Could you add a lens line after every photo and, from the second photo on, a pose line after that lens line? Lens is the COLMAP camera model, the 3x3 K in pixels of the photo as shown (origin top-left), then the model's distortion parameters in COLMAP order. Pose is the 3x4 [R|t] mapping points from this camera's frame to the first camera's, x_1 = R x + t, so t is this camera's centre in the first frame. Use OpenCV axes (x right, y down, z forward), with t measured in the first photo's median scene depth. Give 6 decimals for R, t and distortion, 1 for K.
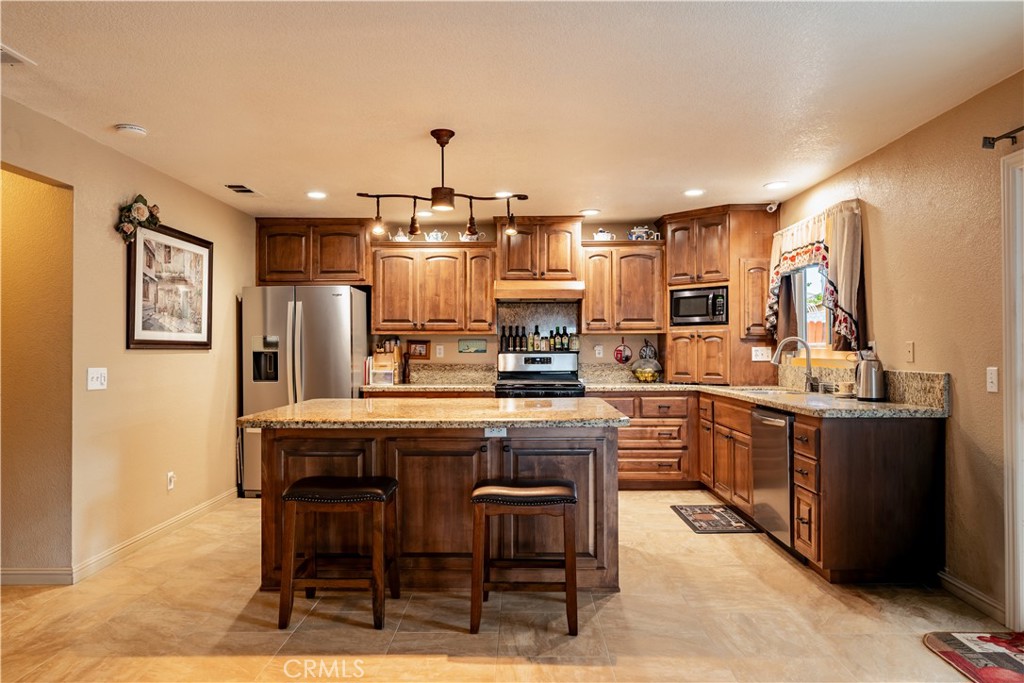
lens RADIAL K [[671.6, 0, 510.3], [0, 671.6, 338.1], [0, 0, 1]] dist [-0.000068, -0.005228]
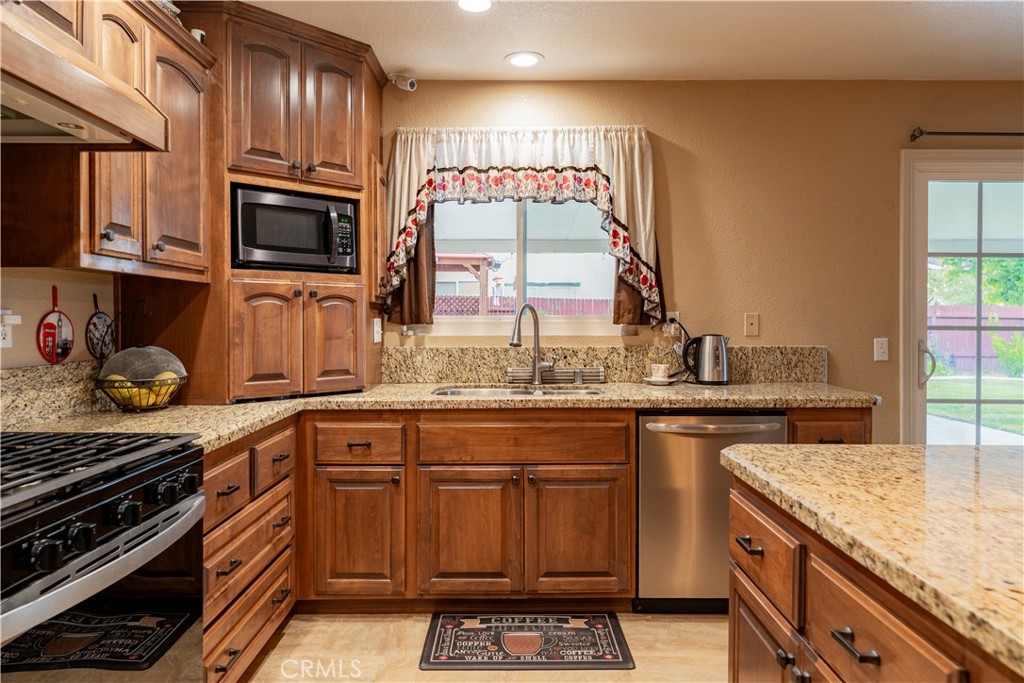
lens RADIAL K [[671.6, 0, 512.2], [0, 671.6, 327.1], [0, 0, 1]] dist [-0.000068, -0.005228]
pose [[-0.017141, -0.004373, 0.999844, -0.193445], [-0.014380, 0.999888, 0.004126, 0.016075], [-0.999750, -0.014307, -0.017202, 0.864390]]
